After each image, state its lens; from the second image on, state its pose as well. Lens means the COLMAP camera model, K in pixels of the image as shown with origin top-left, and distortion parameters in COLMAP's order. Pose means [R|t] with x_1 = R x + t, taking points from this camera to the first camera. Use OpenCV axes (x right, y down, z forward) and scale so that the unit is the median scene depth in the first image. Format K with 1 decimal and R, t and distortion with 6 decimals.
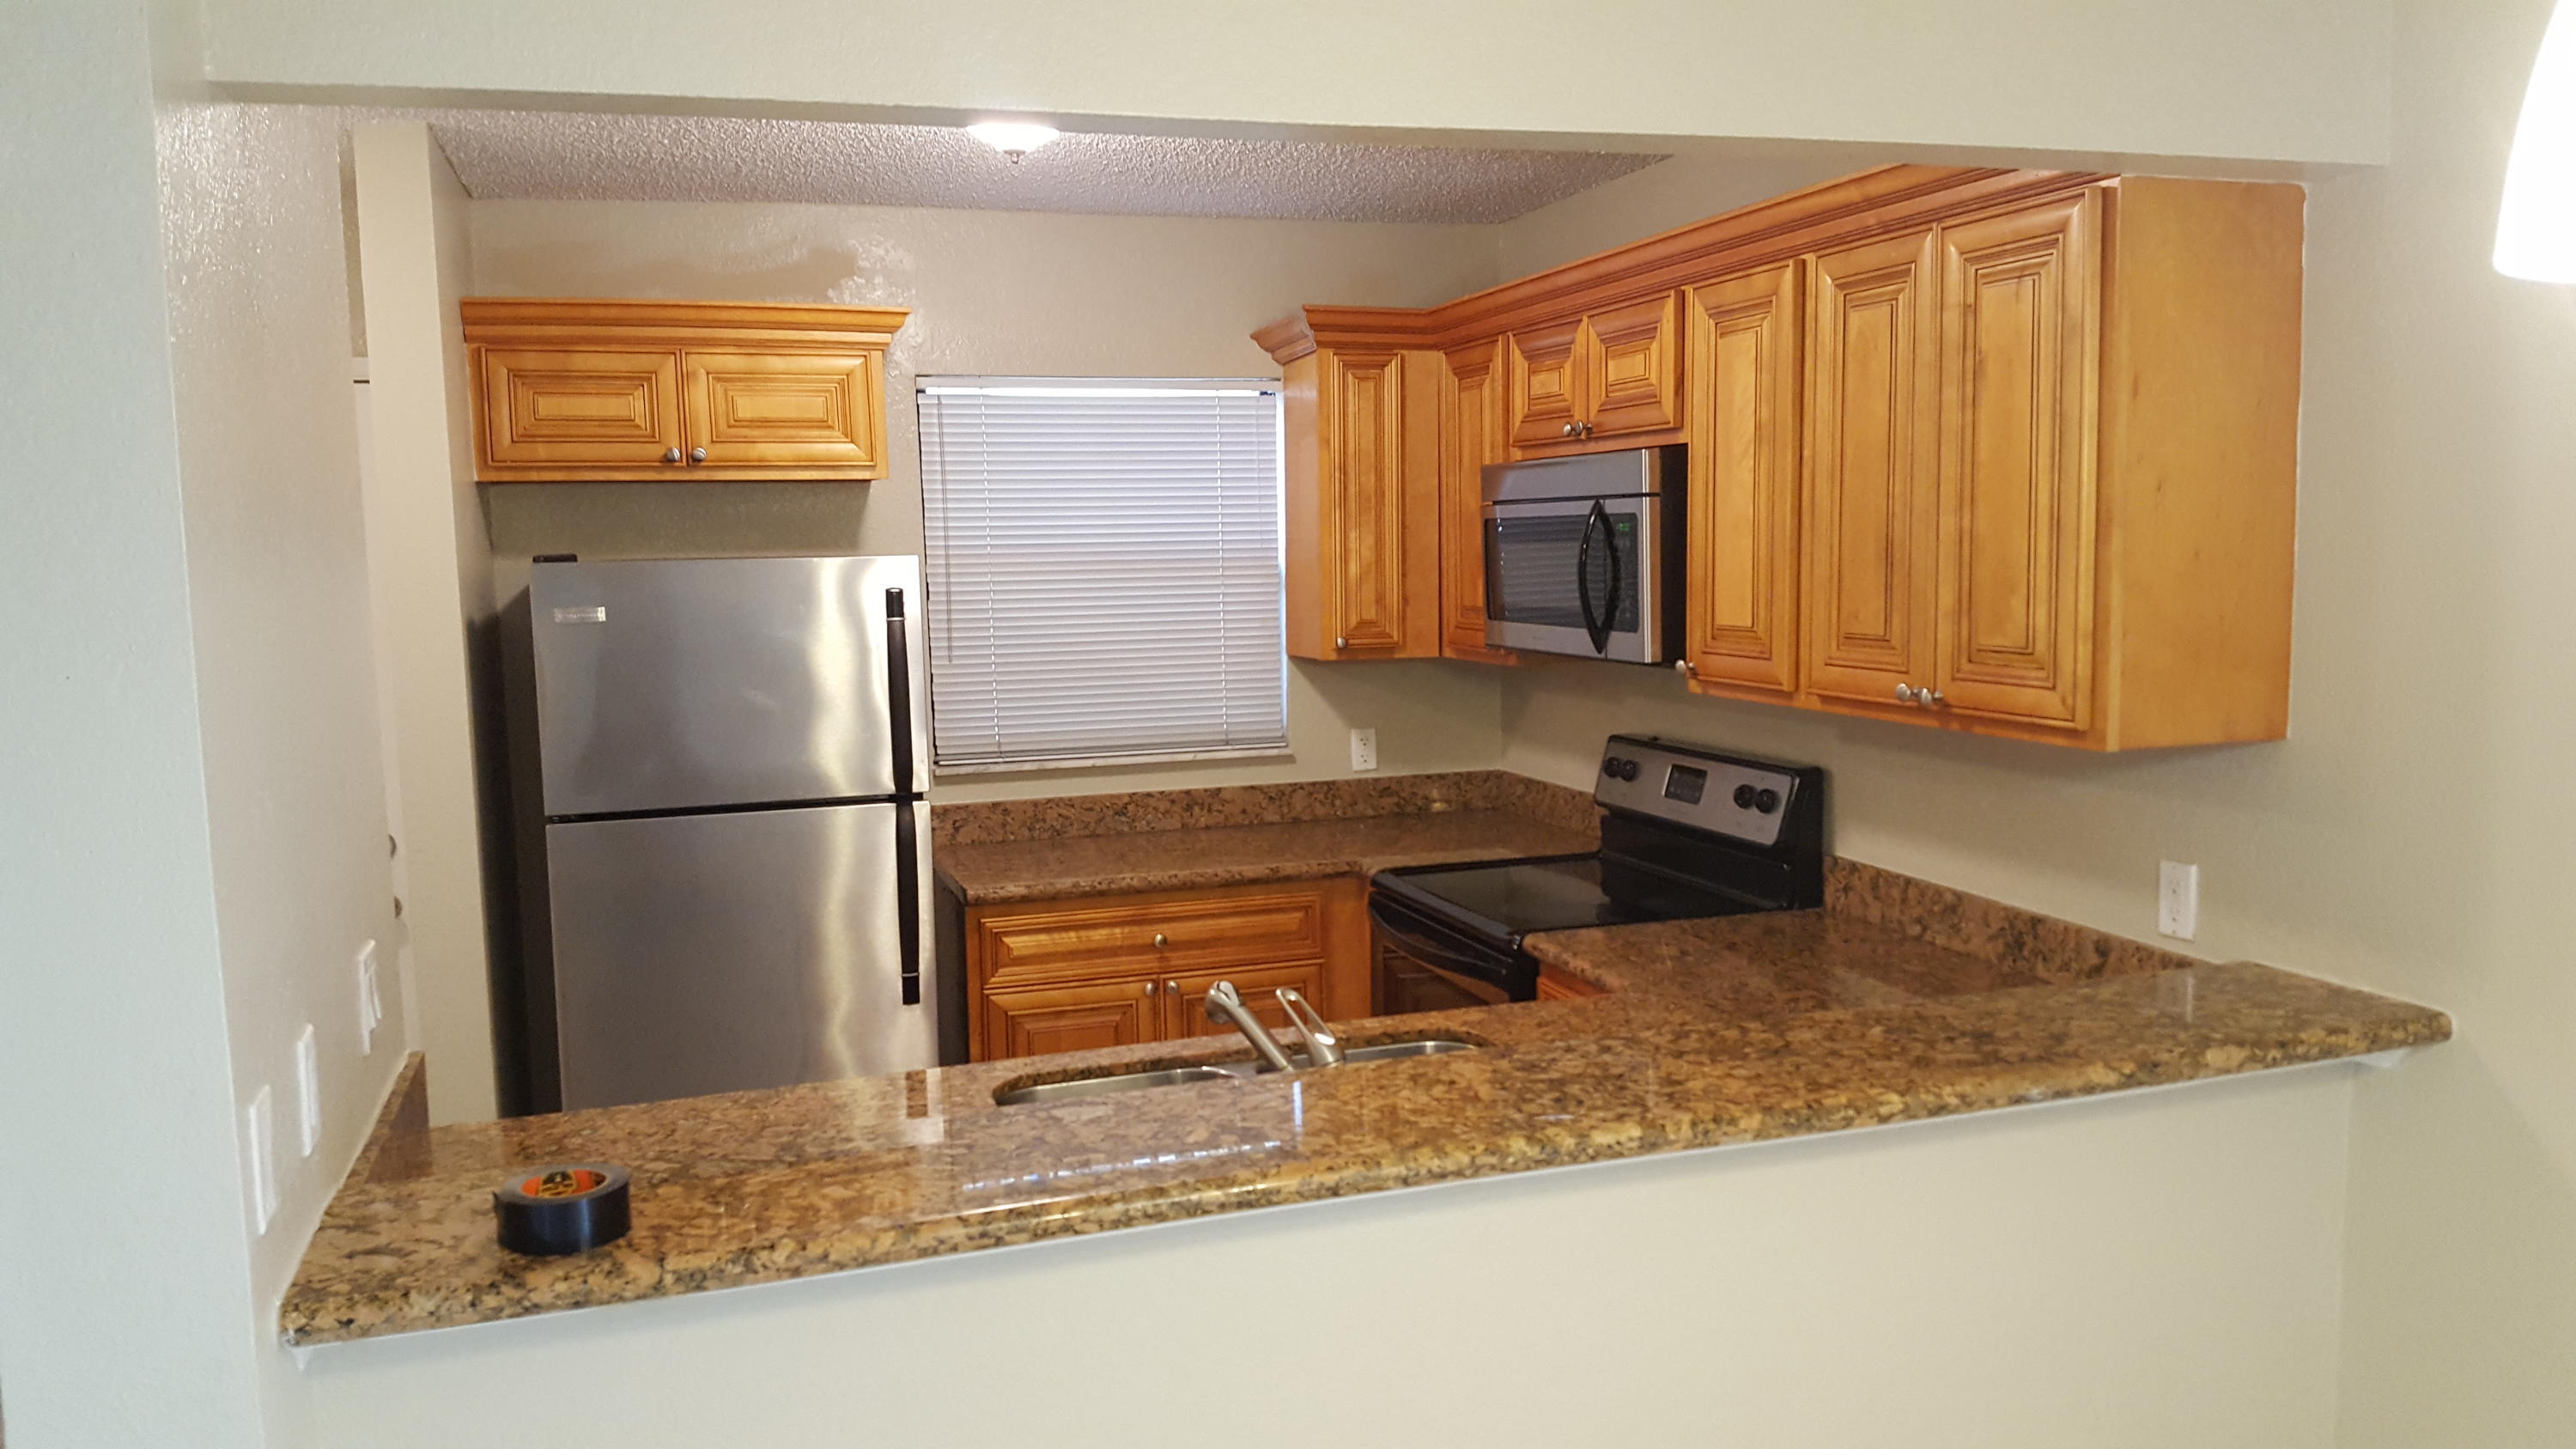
lens RADIAL K [[1904.4, 0, 1260.1], [0, 1904.4, 709.9], [0, 0, 1]] dist [-0.004099, -0.008387]
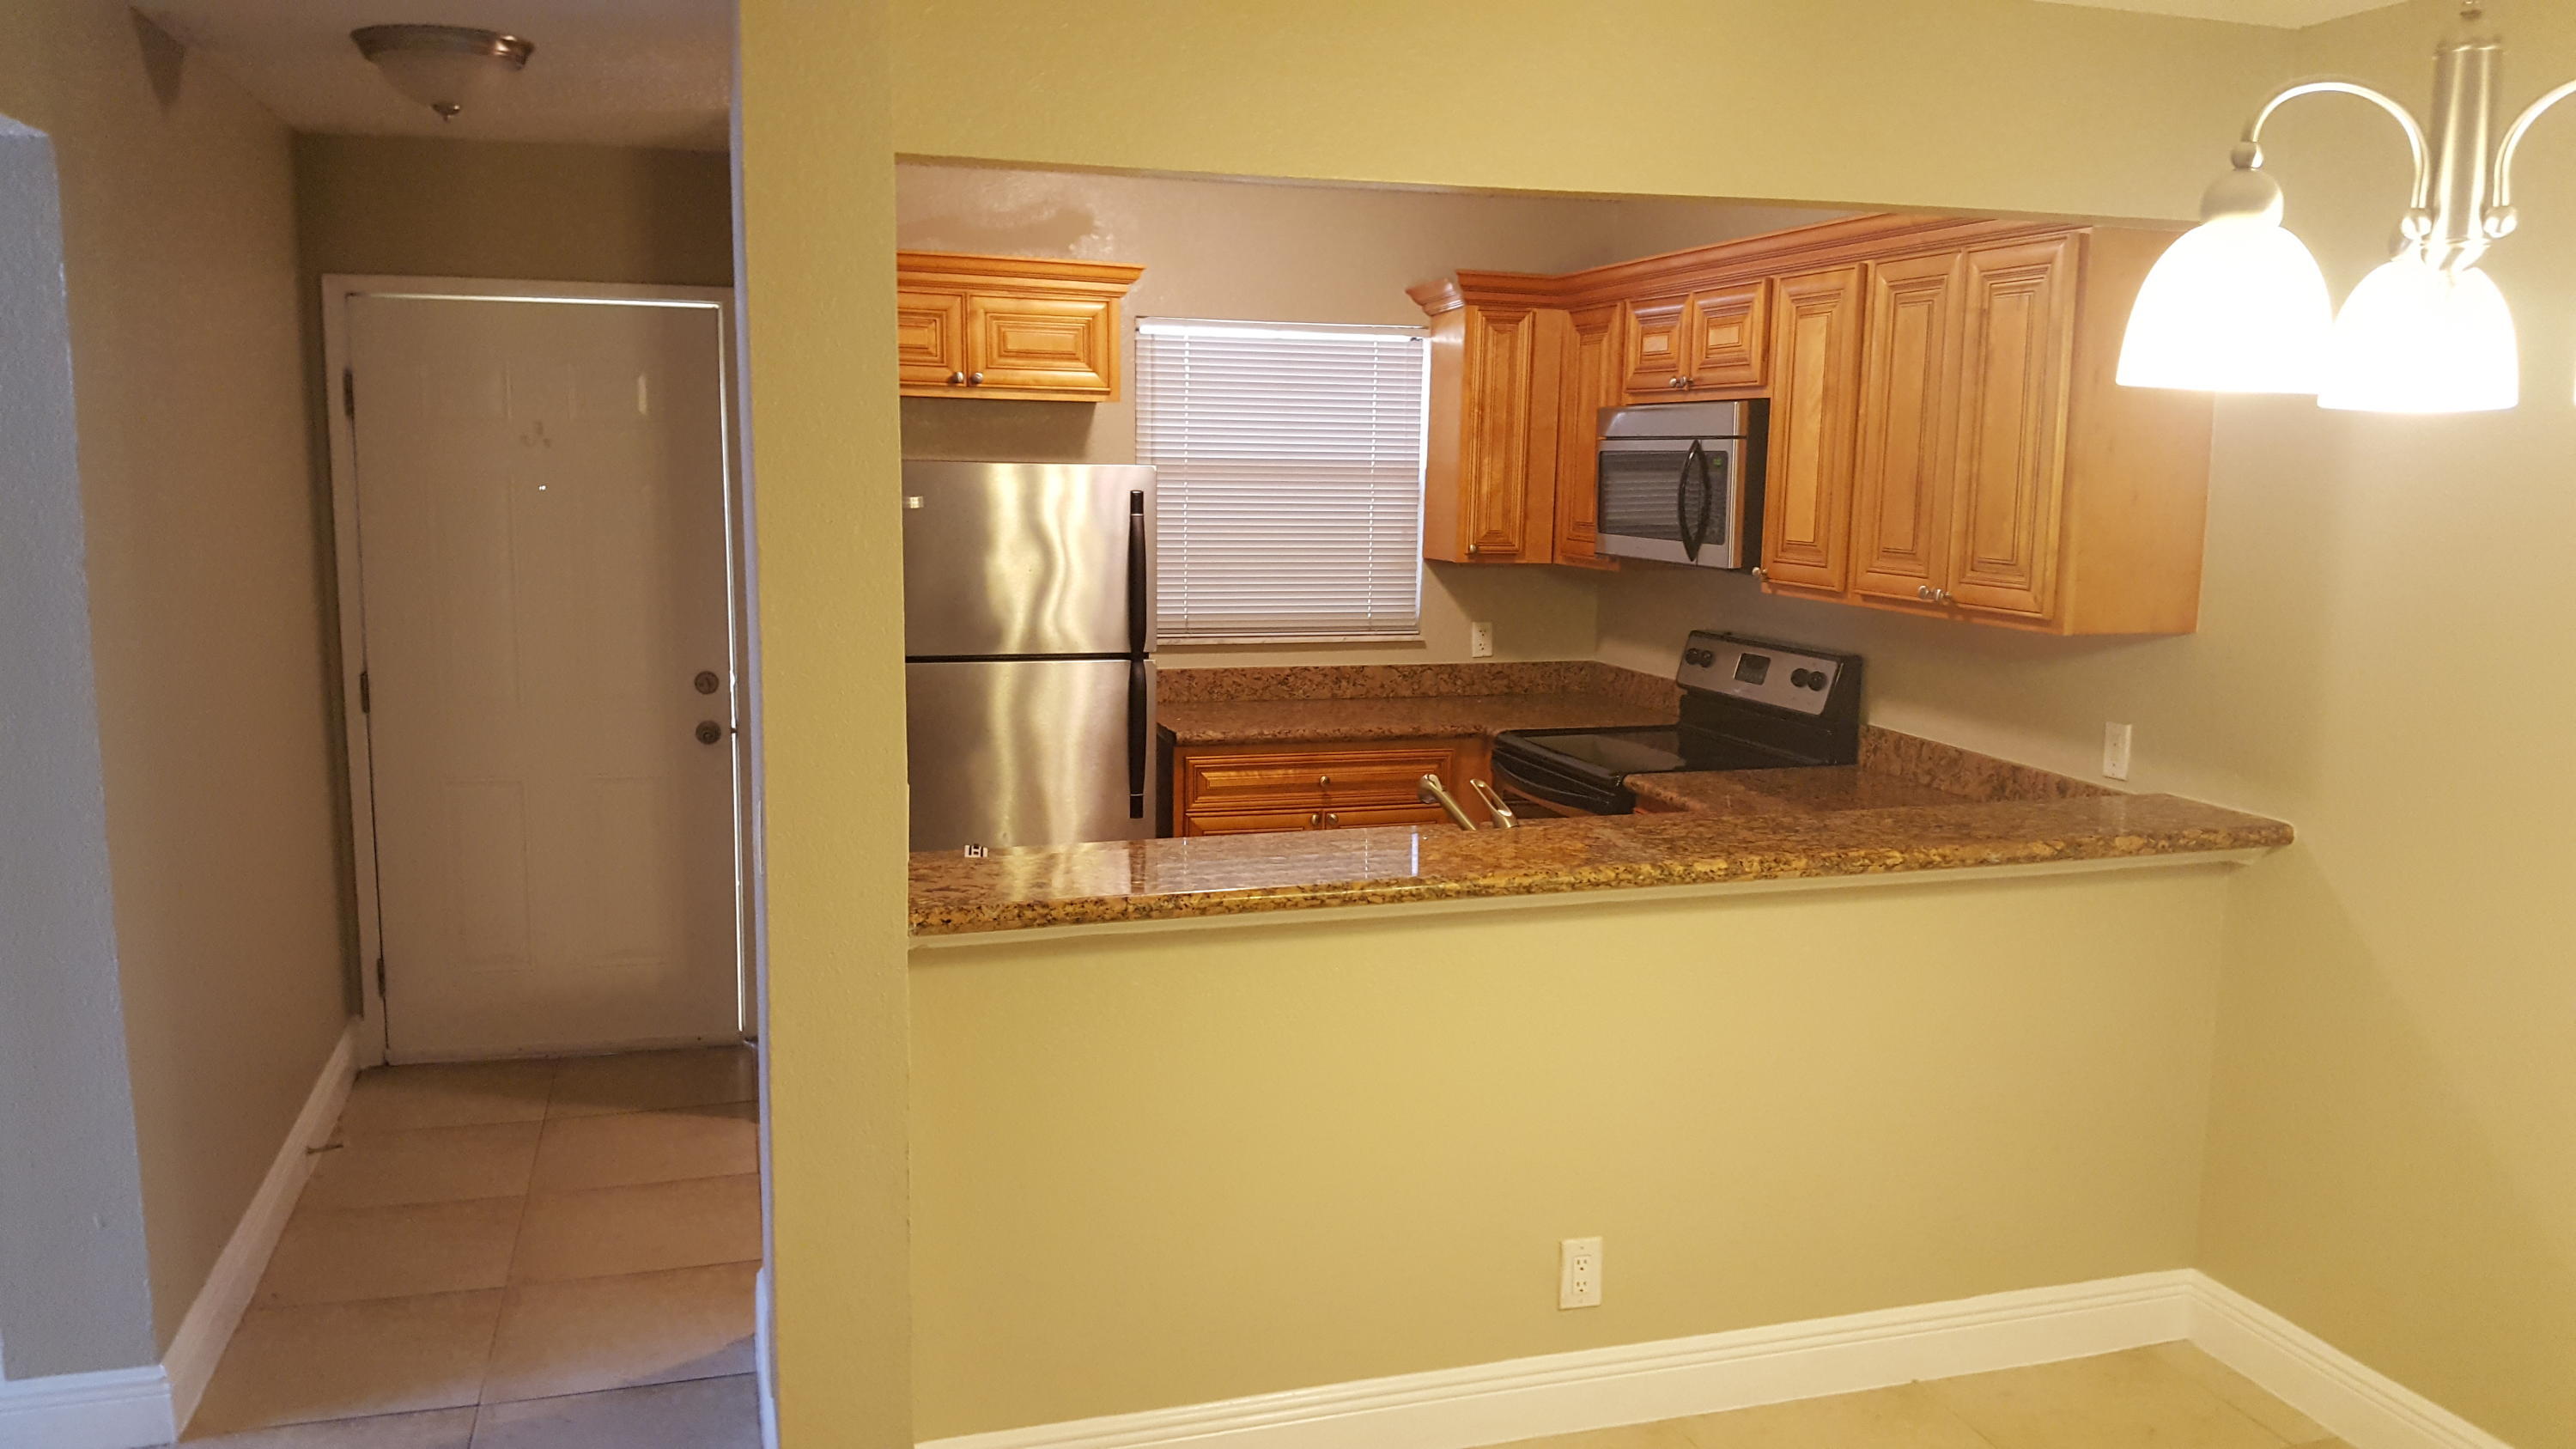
lens RADIAL K [[1910.3, 0, 1288.0], [0, 1910.3, 724.5], [0, 0, 1]] dist [0.005174, 0.000385]
pose [[0.999336, 0.035823, -0.006604, -0.083166], [-0.035451, 0.998133, 0.049736, 0.027115], [0.008374, -0.049469, 0.998741, -0.300191]]
